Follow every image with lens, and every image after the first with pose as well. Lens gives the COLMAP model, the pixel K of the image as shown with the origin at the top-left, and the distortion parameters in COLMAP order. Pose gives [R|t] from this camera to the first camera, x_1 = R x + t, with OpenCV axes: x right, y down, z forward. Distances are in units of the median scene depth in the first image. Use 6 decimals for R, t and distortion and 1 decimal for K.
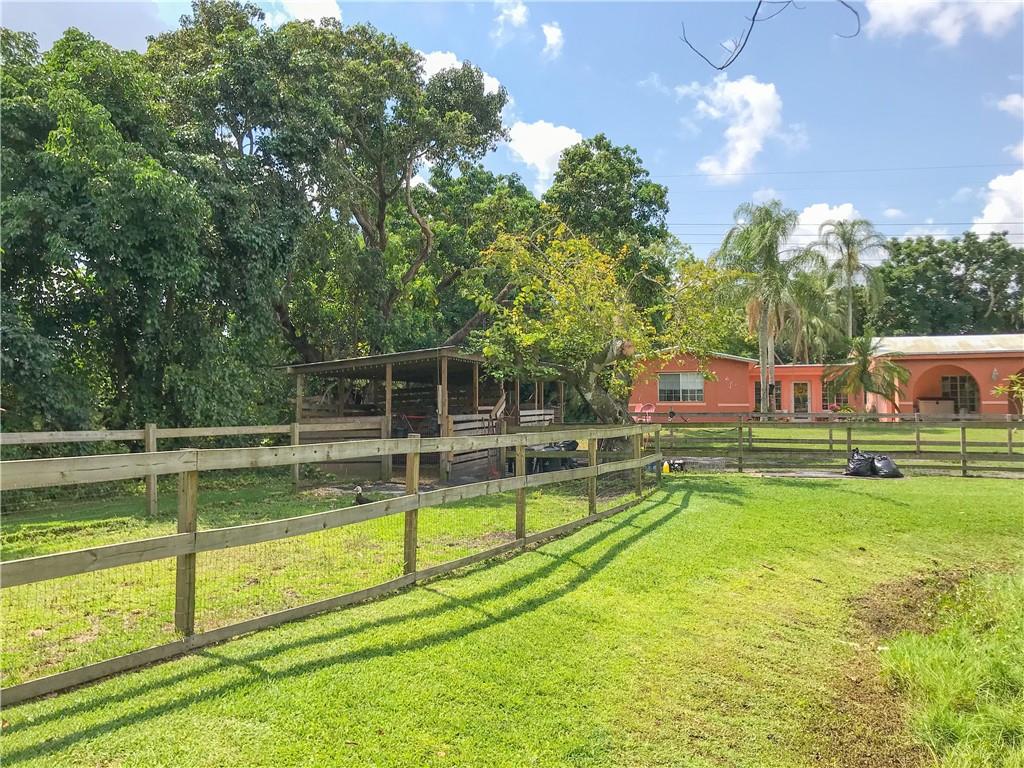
lens RADIAL K [[846.2, 0, 512.0], [0, 846.2, 384.0], [0, 0, 1]] dist [0.087612, -0.123541]
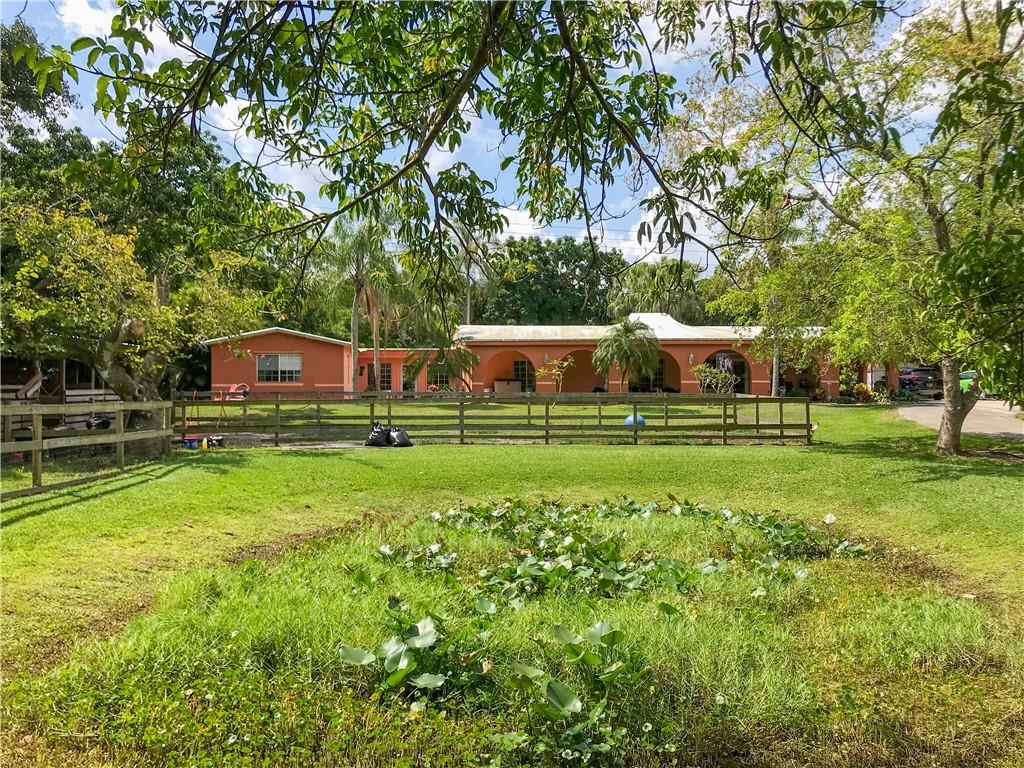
lens RADIAL K [[846.2, 0, 512.0], [0, 846.2, 384.0], [0, 0, 1]] dist [0.087612, -0.123541]
pose [[0.936319, 0.001558, 0.351146, 0.108809], [-0.008579, 0.999793, 0.018442, 0.001807], [-0.351045, -0.020280, 0.936139, -0.070724]]
